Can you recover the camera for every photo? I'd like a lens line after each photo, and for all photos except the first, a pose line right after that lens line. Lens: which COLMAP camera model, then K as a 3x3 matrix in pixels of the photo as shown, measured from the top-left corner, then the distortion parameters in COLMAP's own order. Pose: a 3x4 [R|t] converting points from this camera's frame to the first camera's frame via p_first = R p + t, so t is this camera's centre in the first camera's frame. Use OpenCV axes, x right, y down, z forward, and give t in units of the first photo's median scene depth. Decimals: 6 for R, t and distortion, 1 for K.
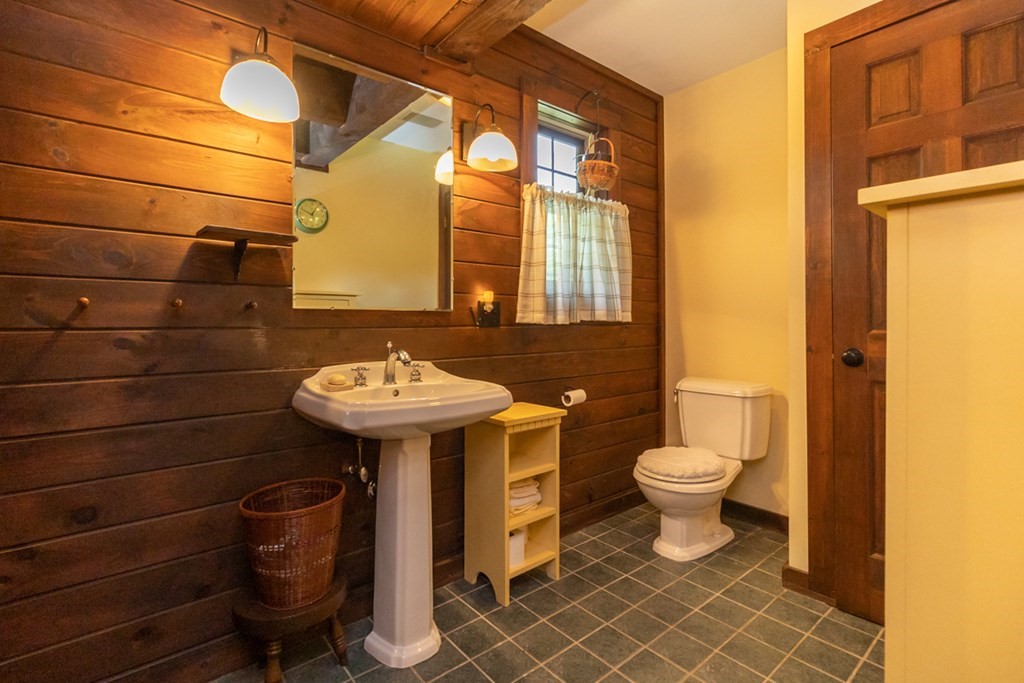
lens RADIAL K [[474.5, 0, 508.7], [0, 474.5, 319.3], [0, 0, 1]] dist [-0.004273, -0.000394]
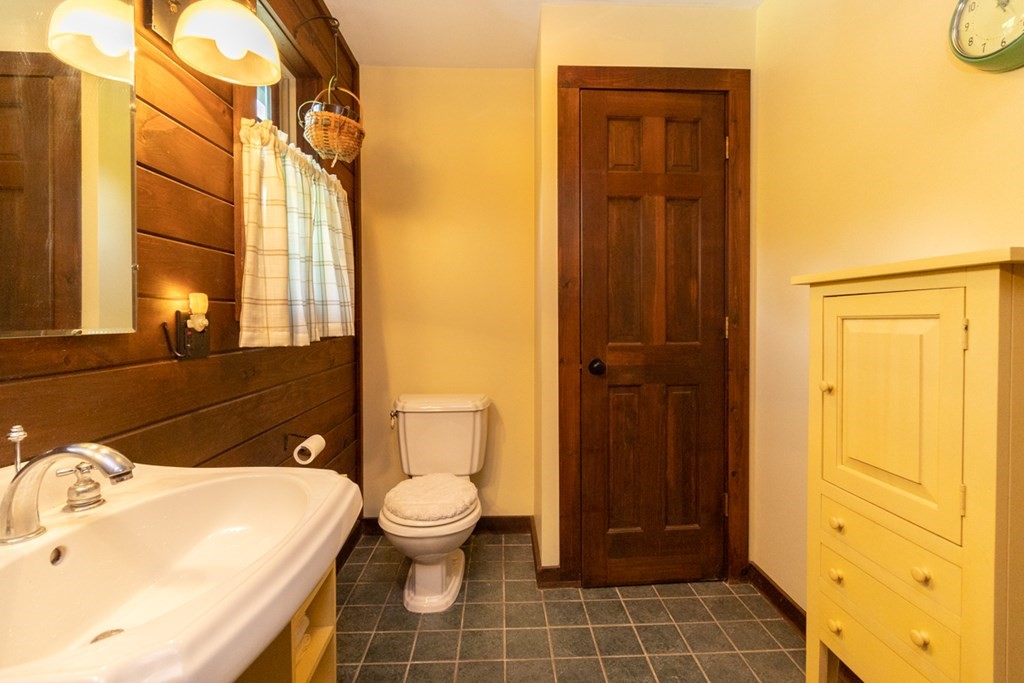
lens RADIAL K [[472.2, 0, 512.9], [0, 472.2, 323.2], [0, 0, 1]] dist [-0.001756, 0.000621]
pose [[0.605533, -0.008941, 0.795770, -0.254935], [-0.004002, 0.999890, 0.014279, -0.033907], [-0.795810, -0.011831, 0.605431, 0.380564]]
